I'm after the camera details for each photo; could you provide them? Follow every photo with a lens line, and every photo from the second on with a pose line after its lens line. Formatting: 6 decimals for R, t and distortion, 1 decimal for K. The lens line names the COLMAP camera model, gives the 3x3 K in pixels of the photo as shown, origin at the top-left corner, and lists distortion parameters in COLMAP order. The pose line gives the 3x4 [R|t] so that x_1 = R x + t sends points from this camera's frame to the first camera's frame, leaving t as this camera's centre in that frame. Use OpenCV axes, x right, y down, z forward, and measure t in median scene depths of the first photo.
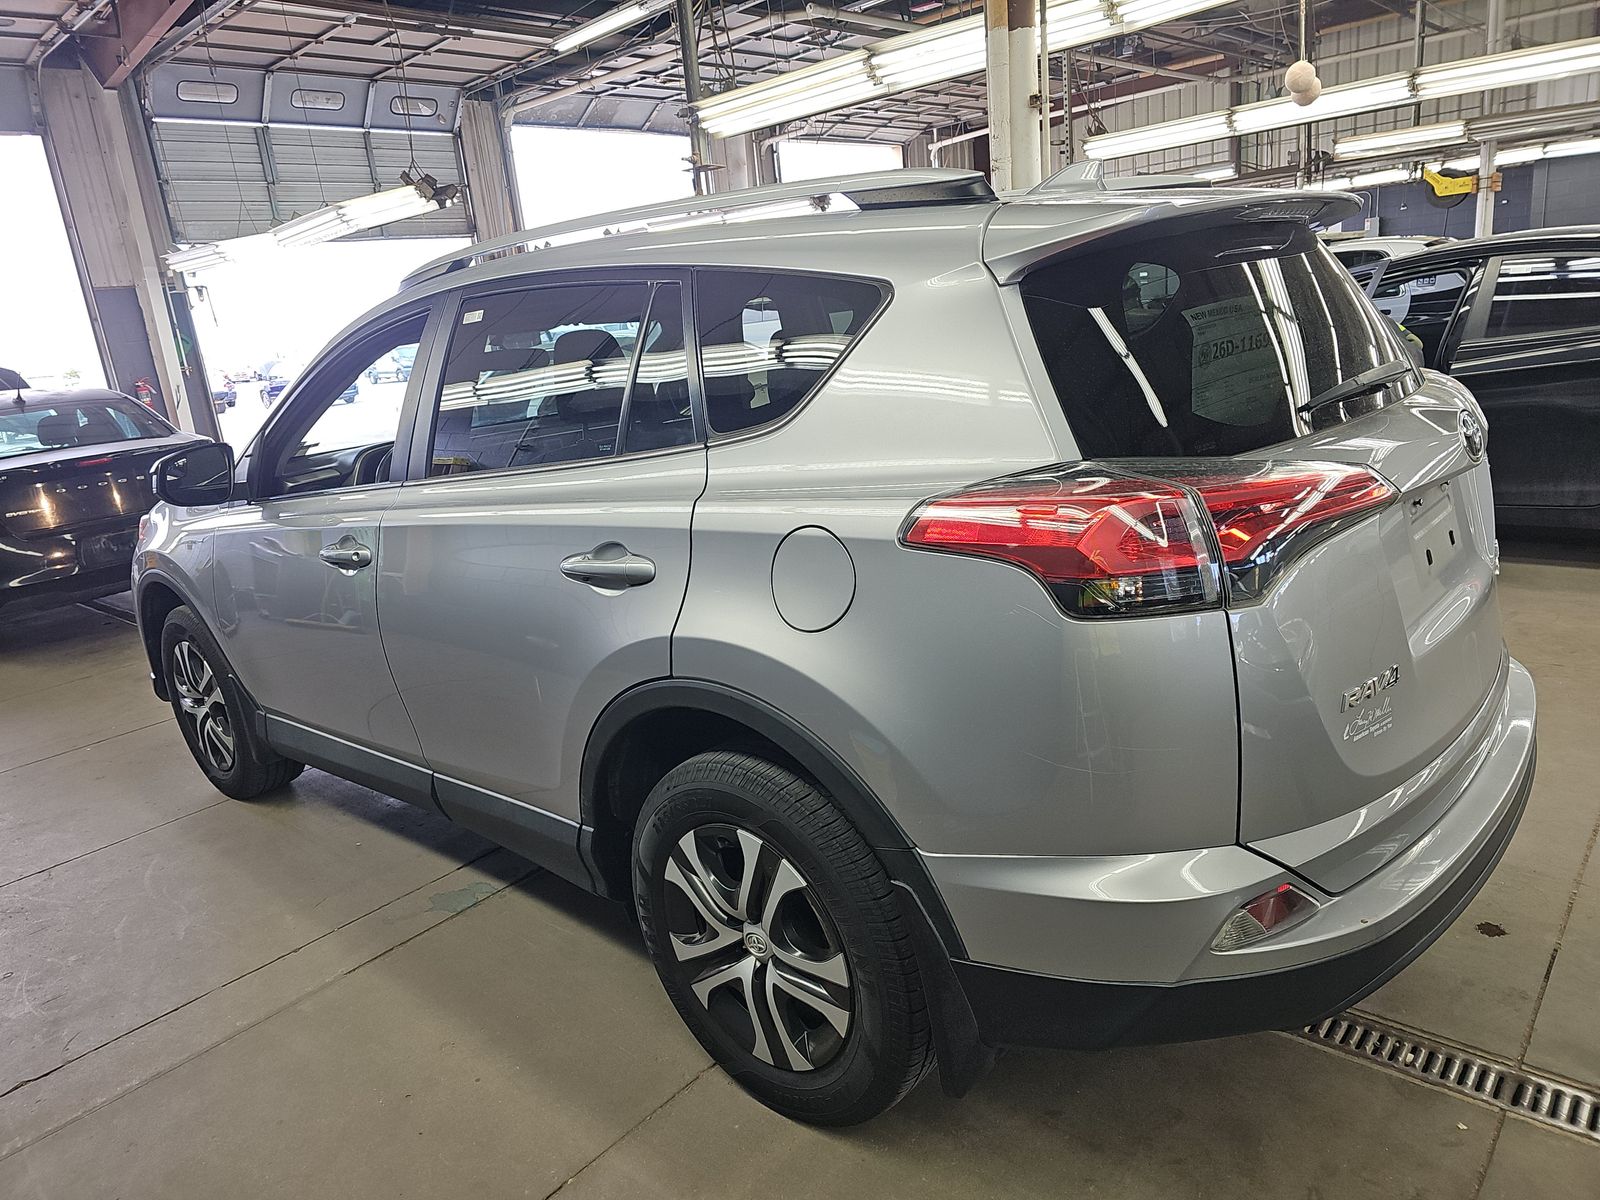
lens RADIAL K [[1058.2, 0, 779.4], [0, 1058.2, 597.4], [0, 0, 1]] dist [0.033094, -0.033978]
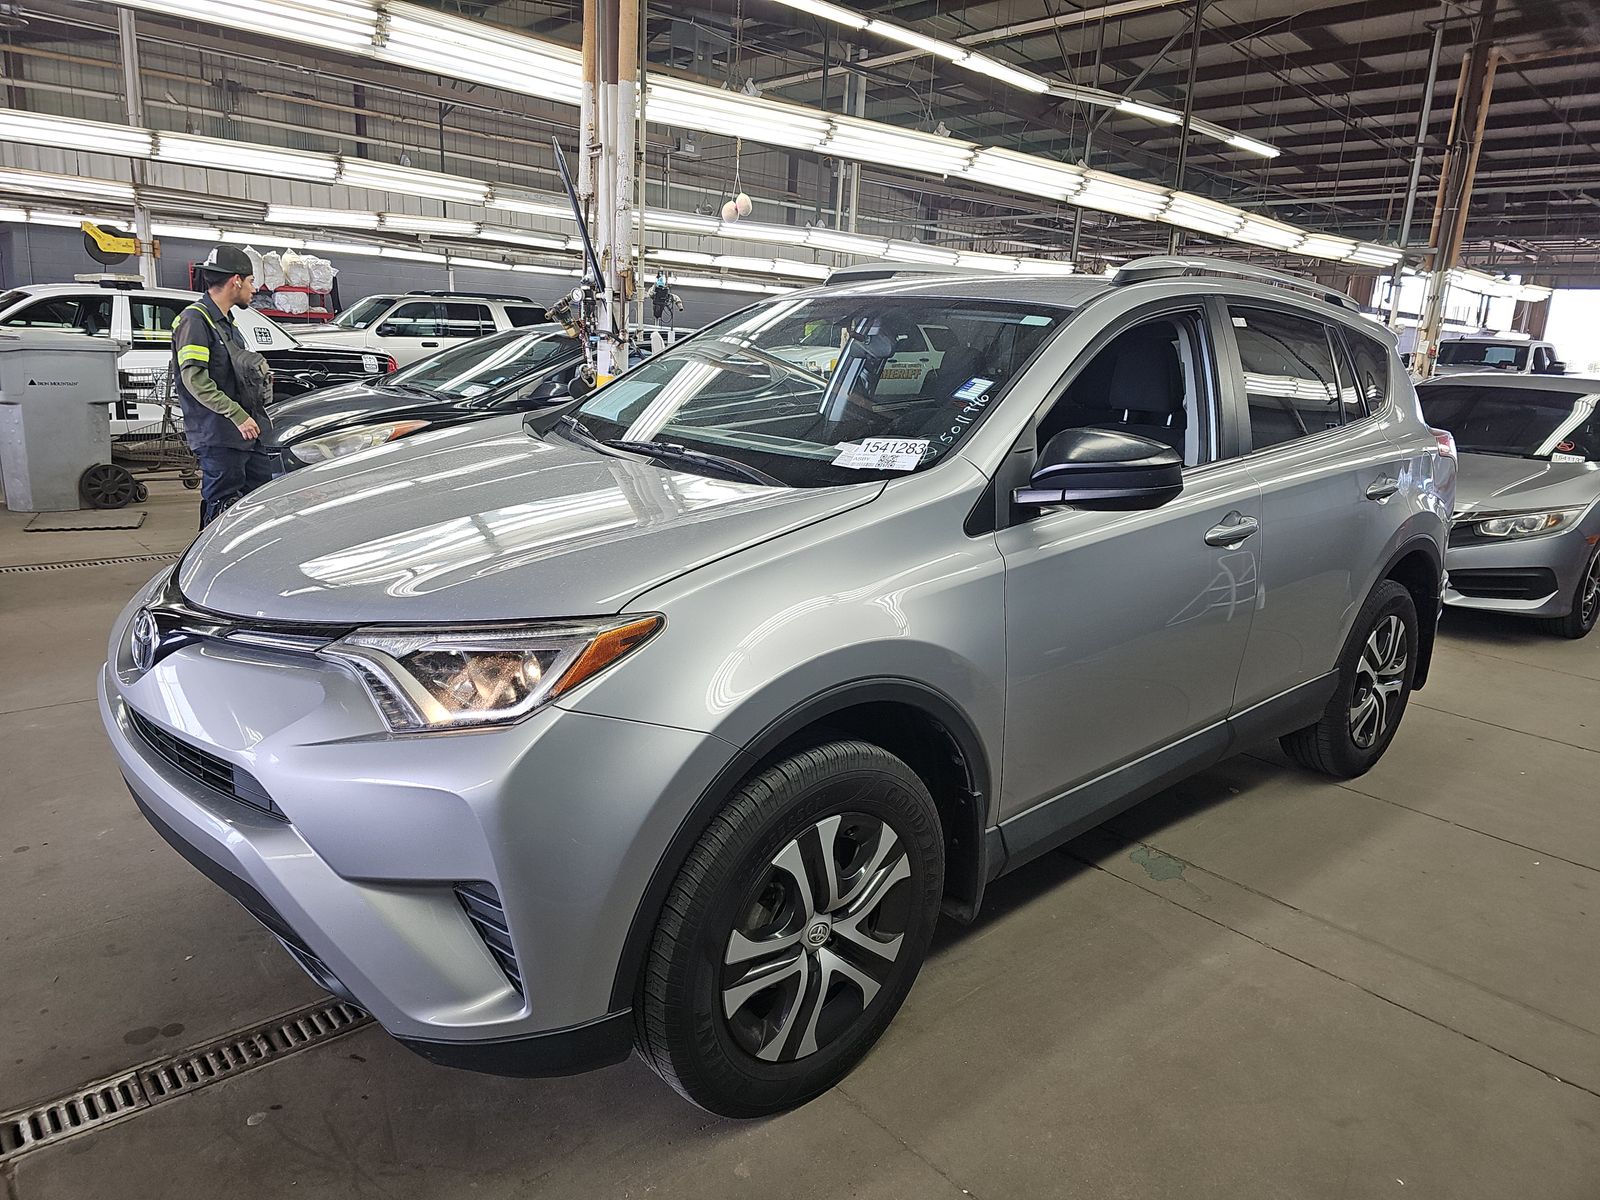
lens RADIAL K [[1060.0, 0, 804.7], [0, 1060.0, 570.6], [0, 0, 1]] dist [0.003667, -0.000512]
pose [[0.099245, -0.105634, 0.989440, -0.862822], [0.195307, 0.977076, 0.084724, -0.098864], [-0.975708, 0.184837, 0.117601, 0.756785]]
